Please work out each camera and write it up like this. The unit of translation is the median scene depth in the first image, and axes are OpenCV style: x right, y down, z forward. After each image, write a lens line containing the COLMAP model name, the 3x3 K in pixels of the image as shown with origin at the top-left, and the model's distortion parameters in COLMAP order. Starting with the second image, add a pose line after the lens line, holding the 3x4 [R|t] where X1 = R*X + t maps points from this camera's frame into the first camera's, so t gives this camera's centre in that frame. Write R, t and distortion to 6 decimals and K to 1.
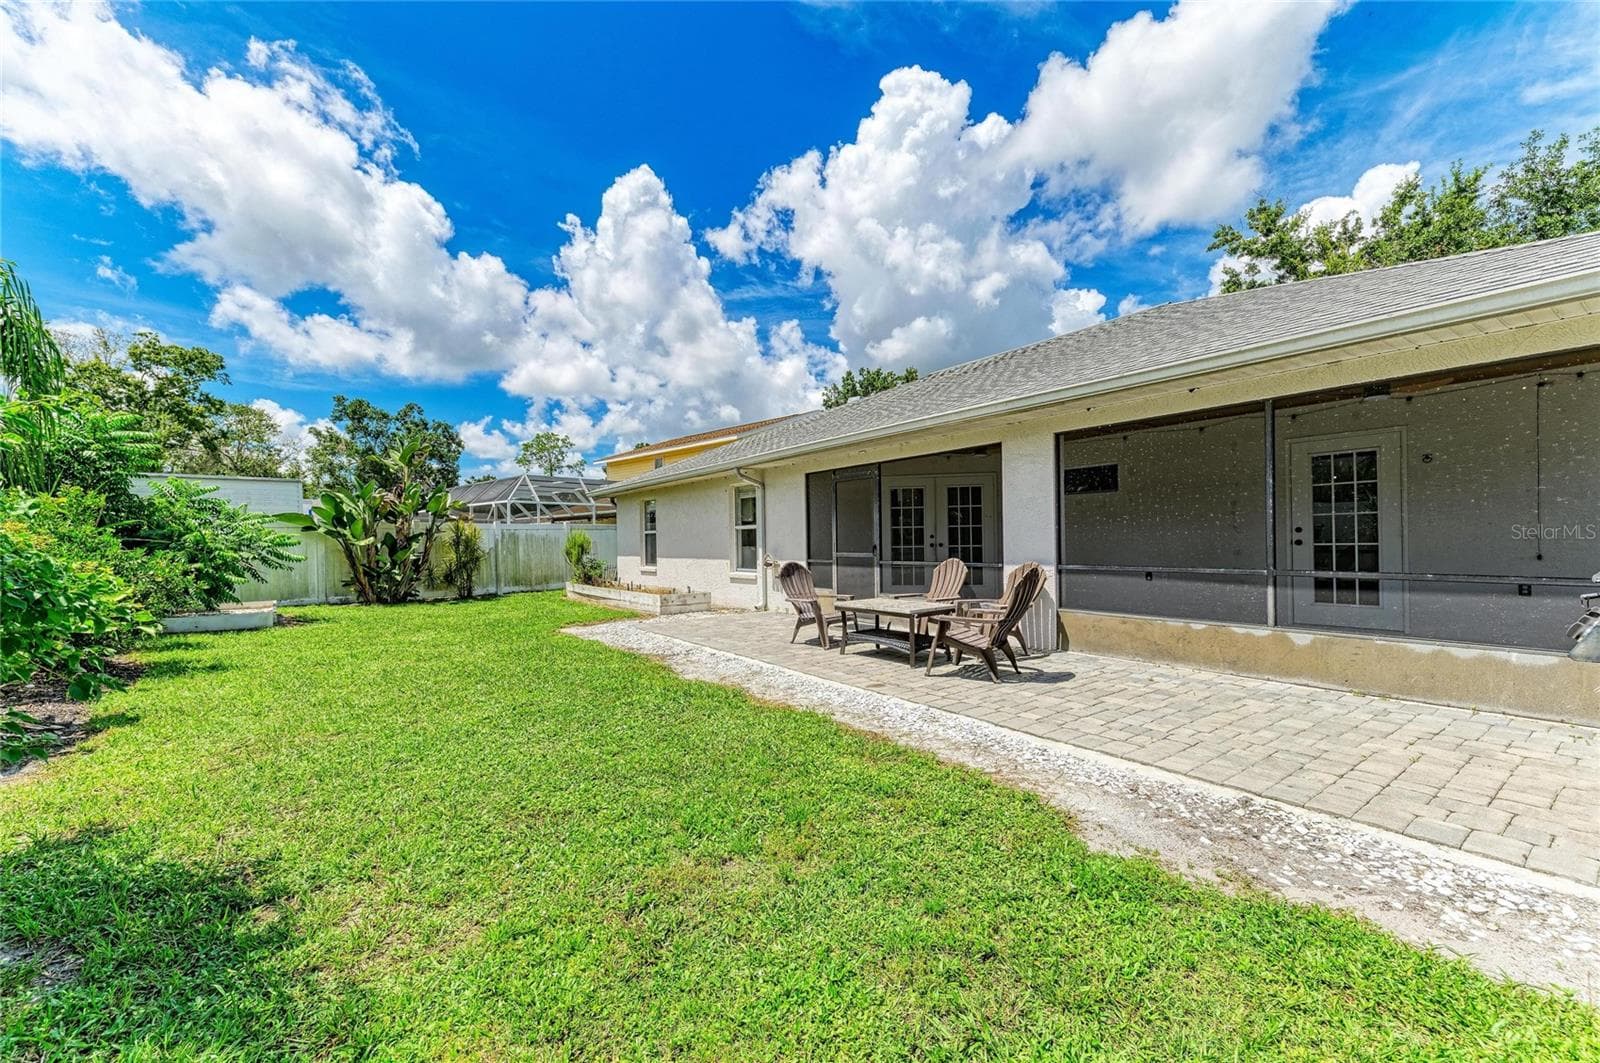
lens RADIAL K [[647.9, 0, 811.8], [0, 647.9, 540.8], [0, 0, 1]] dist [0.007020, -0.003379]
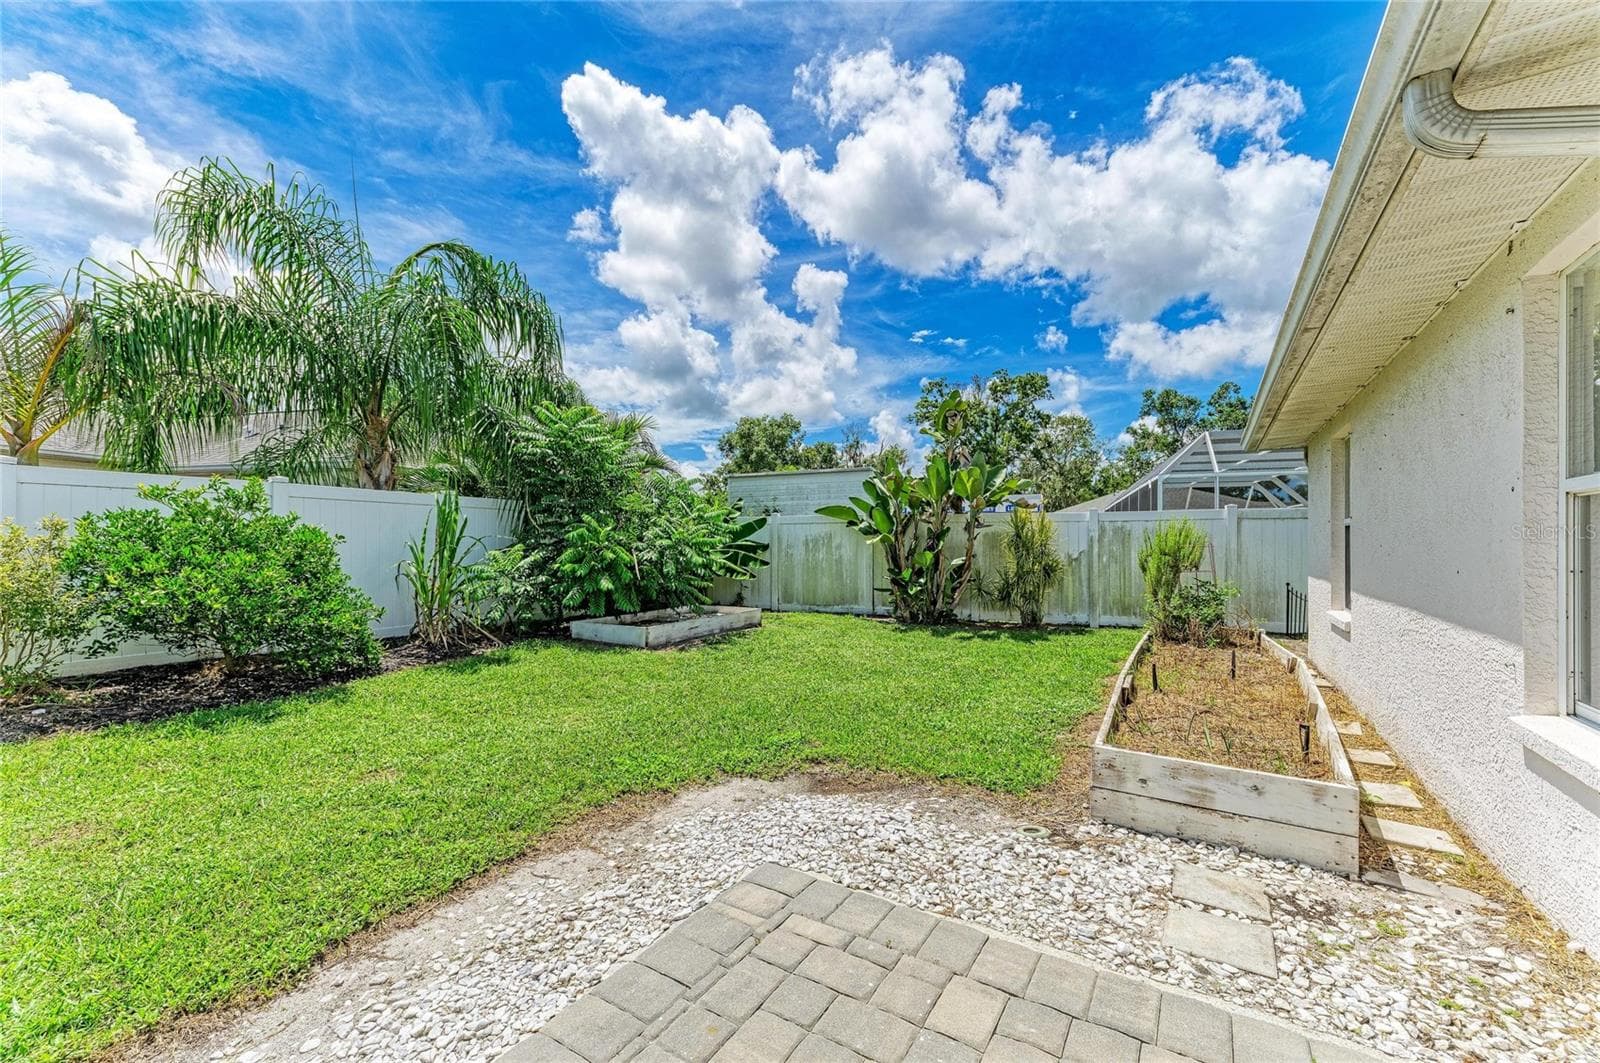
lens RADIAL K [[647.9, 0, 809.2], [0, 647.9, 530.8], [0, 0, 1]] dist [0.007020, -0.003379]
pose [[0.373160, -0.002944, -0.927762, -0.002914], [-0.005605, 0.999970, -0.005428, -0.001142], [0.927750, 0.007226, 0.373132, 0.149446]]
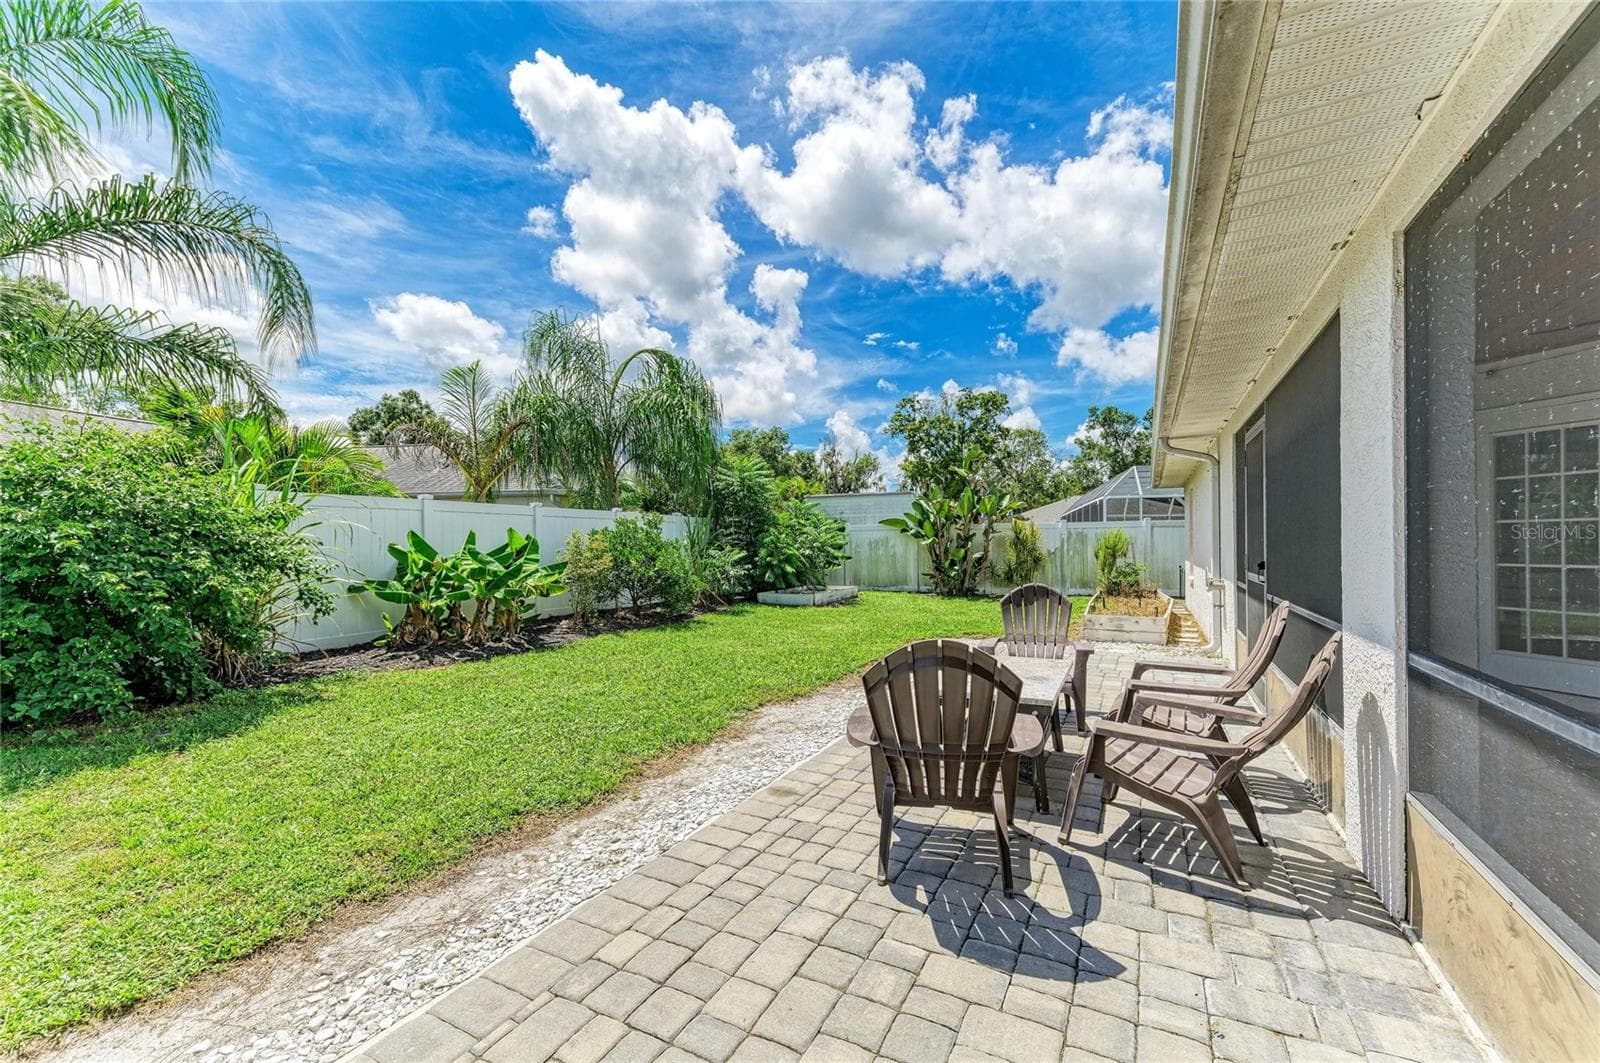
lens RADIAL K [[647.9, 0, 813.0], [0, 647.9, 545.3], [0, 0, 1]] dist [0.007020, -0.003379]
pose [[0.439006, 0.012821, -0.898393, 0.062924], [0.002309, 0.999879, 0.015398, -0.002435], [0.898481, -0.008834, 0.438923, 0.070075]]
